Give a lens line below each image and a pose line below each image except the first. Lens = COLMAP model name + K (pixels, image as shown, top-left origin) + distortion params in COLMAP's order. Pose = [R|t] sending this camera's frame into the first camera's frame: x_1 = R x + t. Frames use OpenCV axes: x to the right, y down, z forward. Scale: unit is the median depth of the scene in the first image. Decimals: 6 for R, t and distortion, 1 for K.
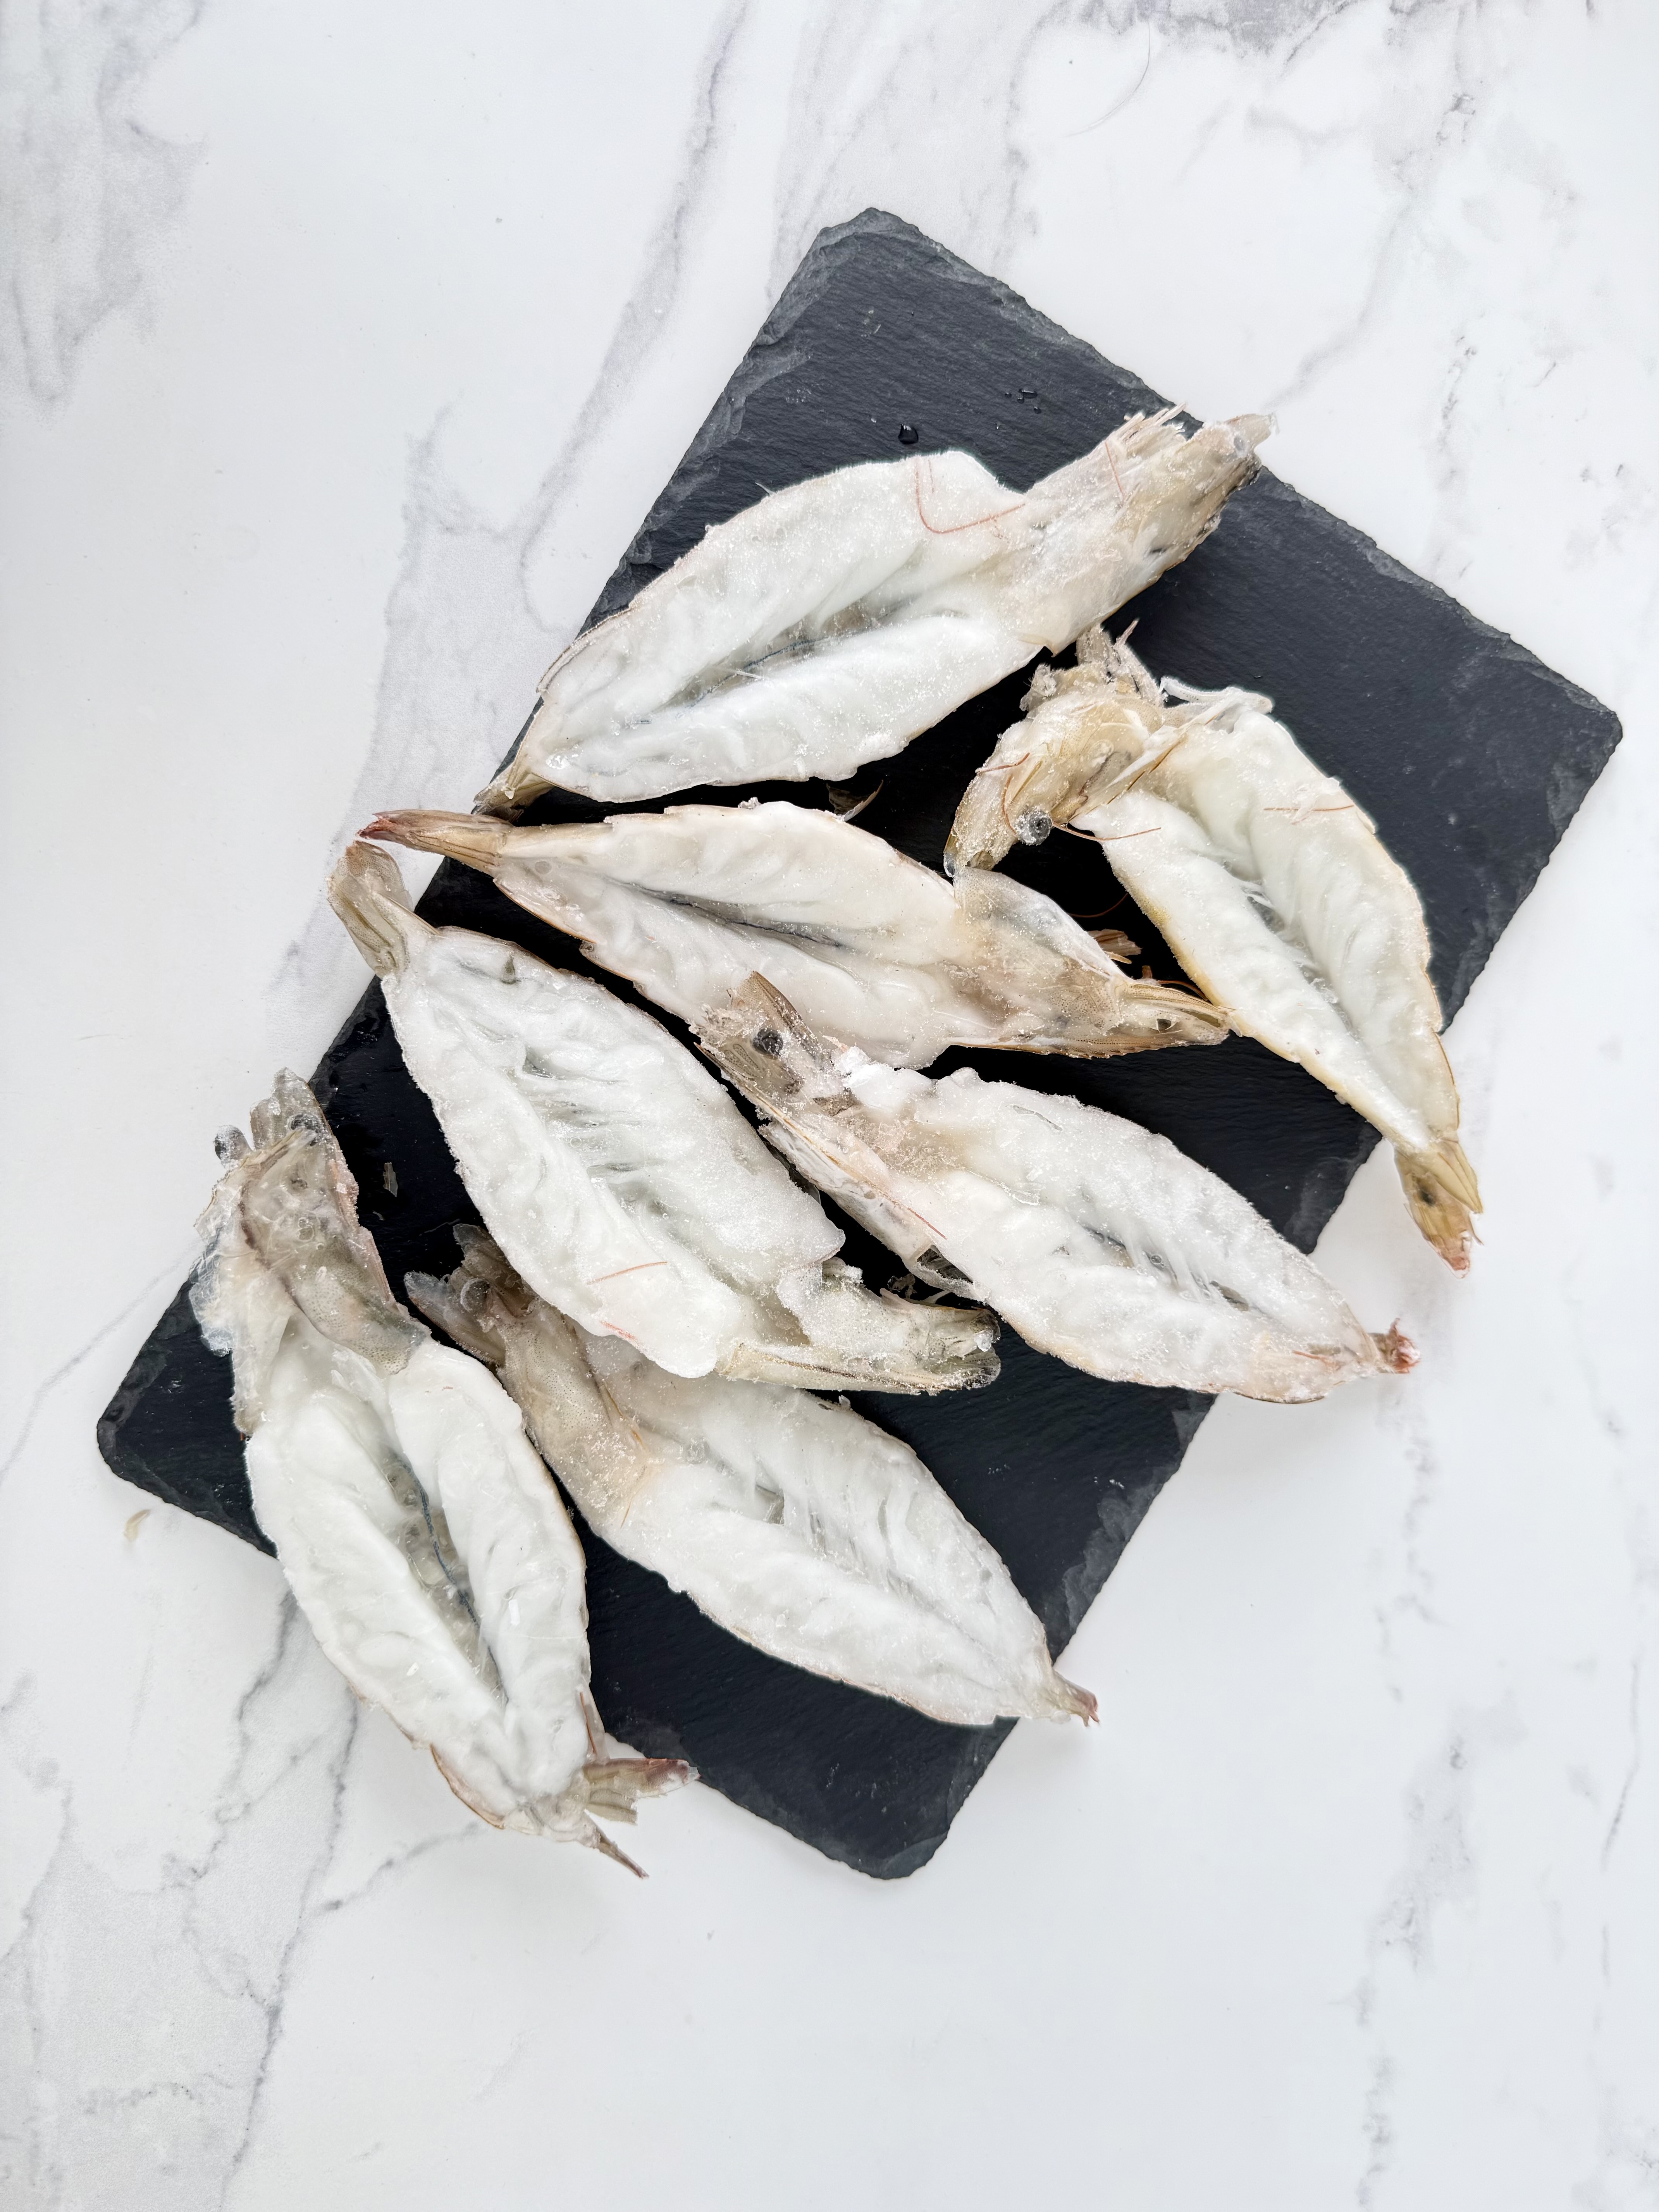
lens RADIAL K [[1571.4, 0, 837.0], [0, 1571.4, 1108.7], [0, 0, 1]] dist [-0.032836, -0.003940]
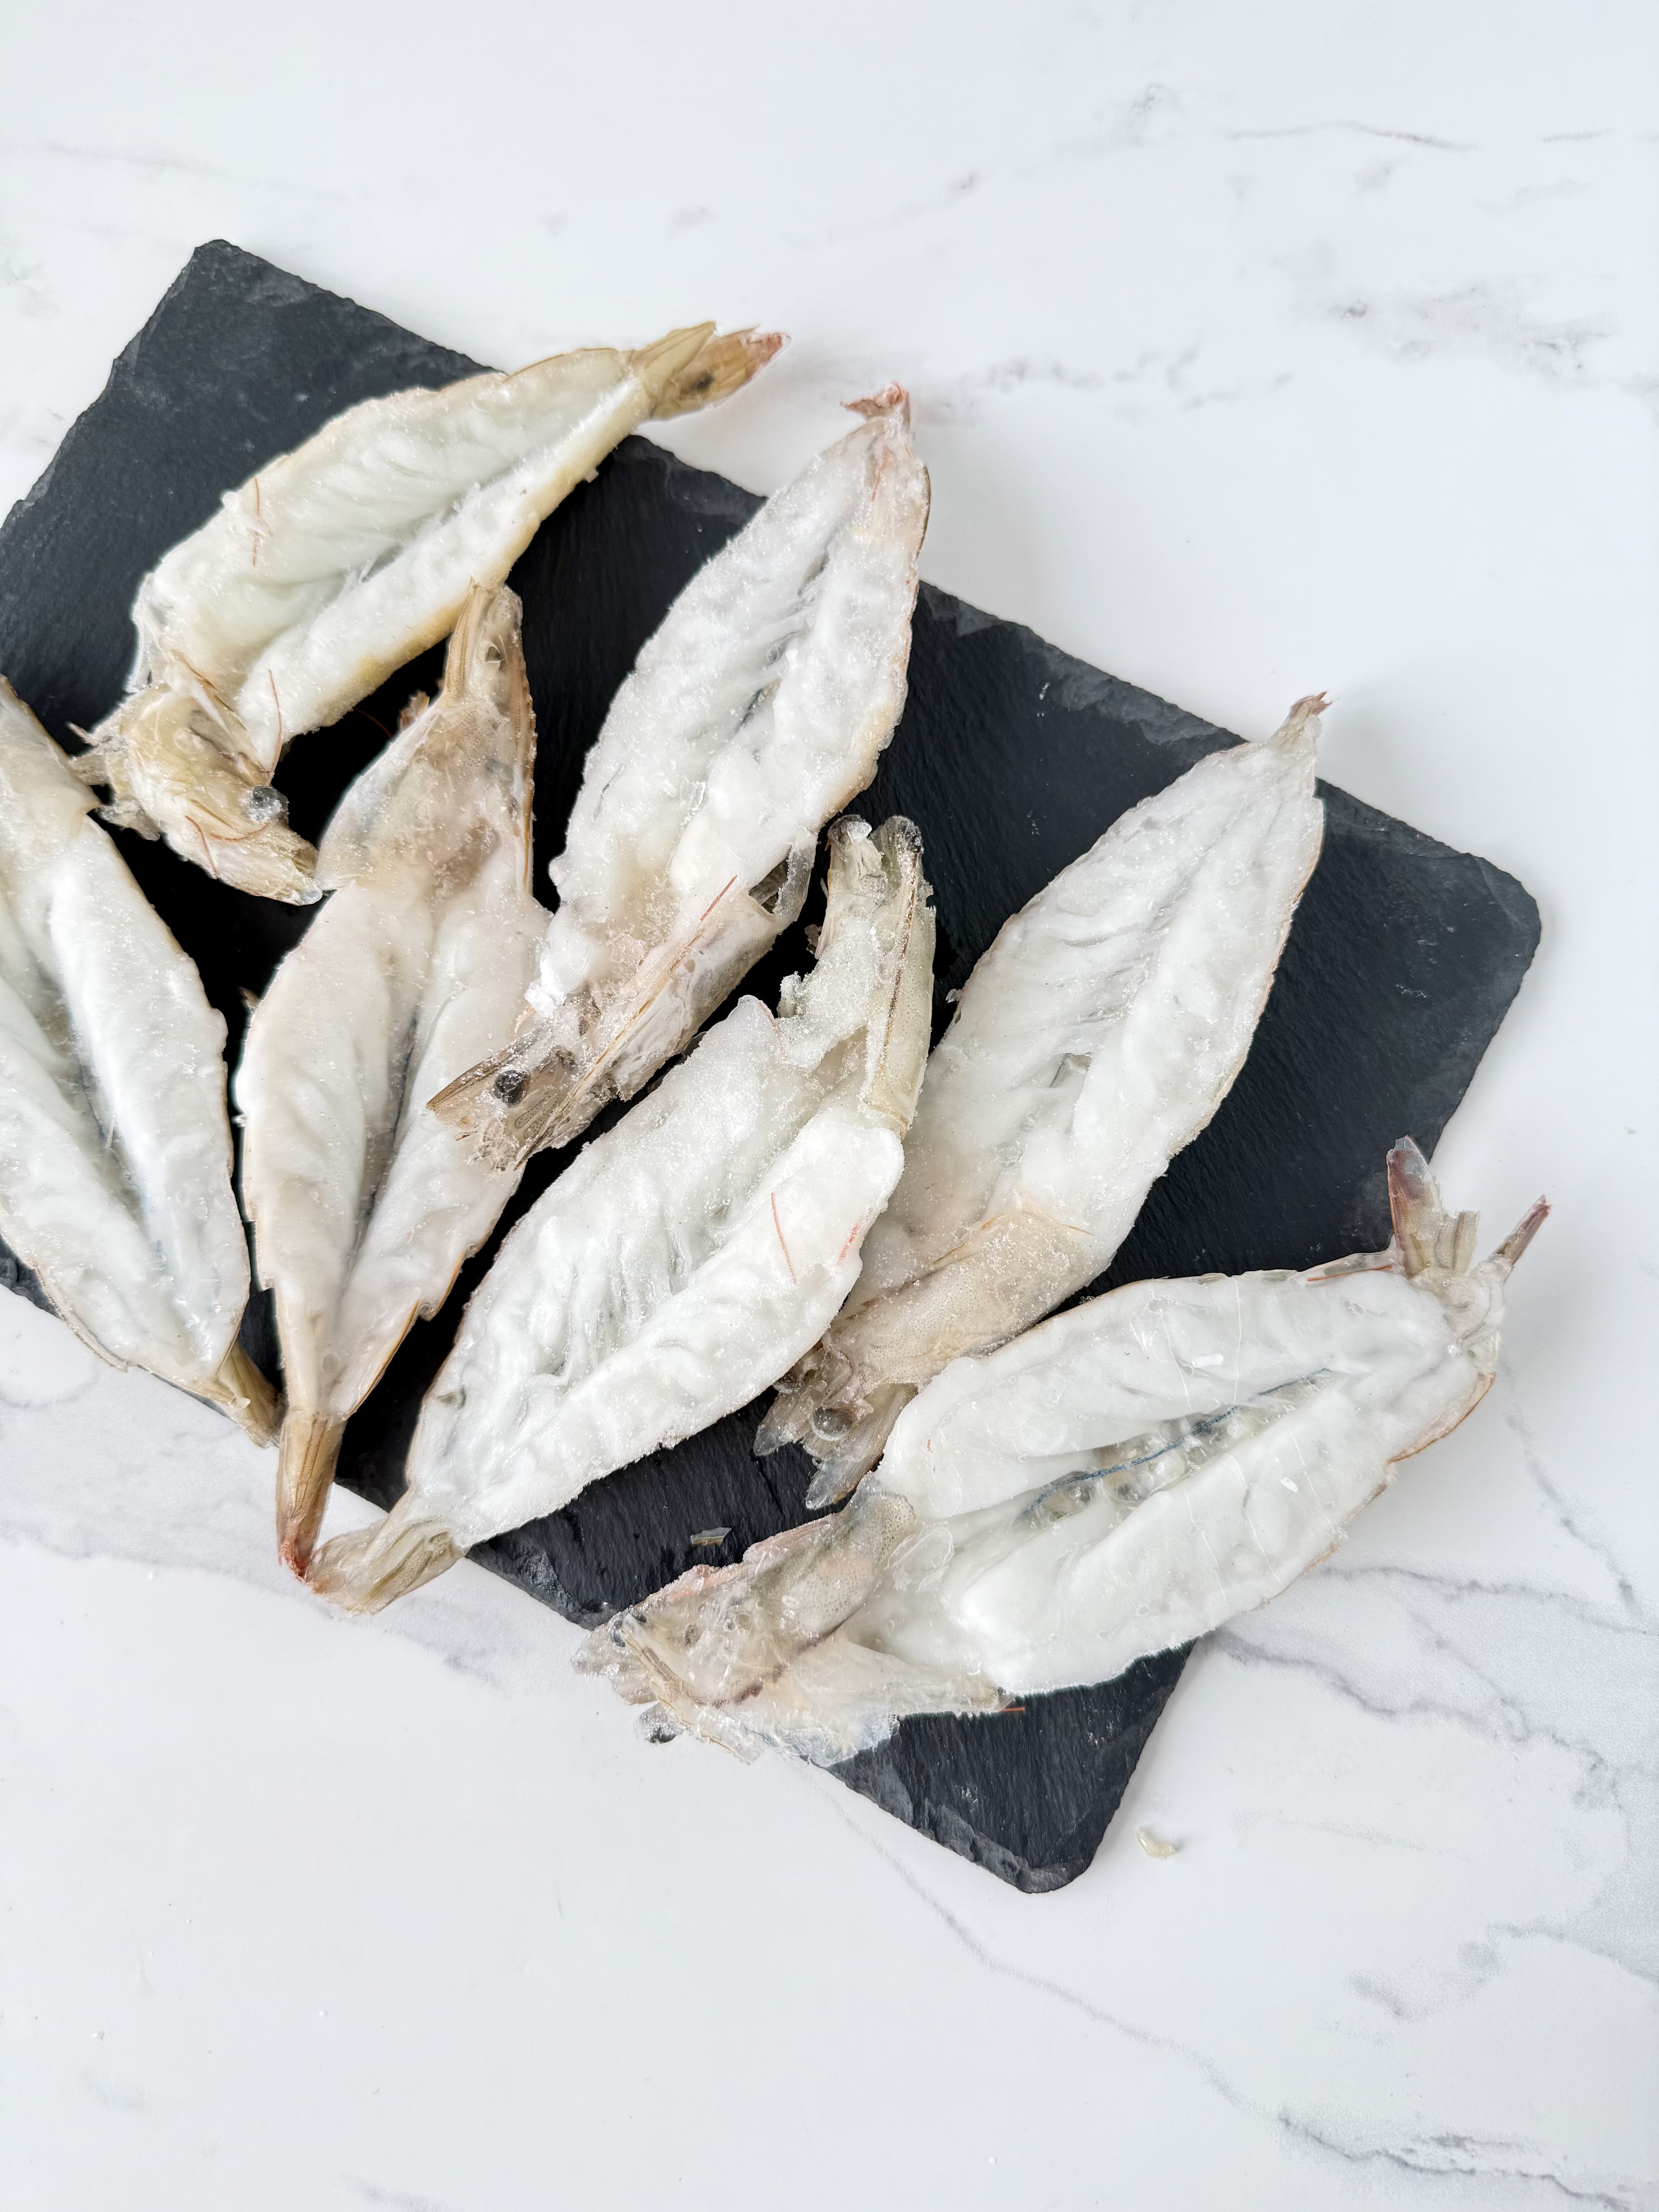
lens RADIAL K [[1571.5, 0, 856.7], [0, 1571.5, 1120.8], [0, 0, 1]] dist [-0.032836, -0.003940]
pose [[-0.048709, -0.995400, 0.082496, -0.136519], [0.994746, -0.055791, -0.085839, 0.211424], [0.090046, 0.077881, 0.992888, 0.150385]]
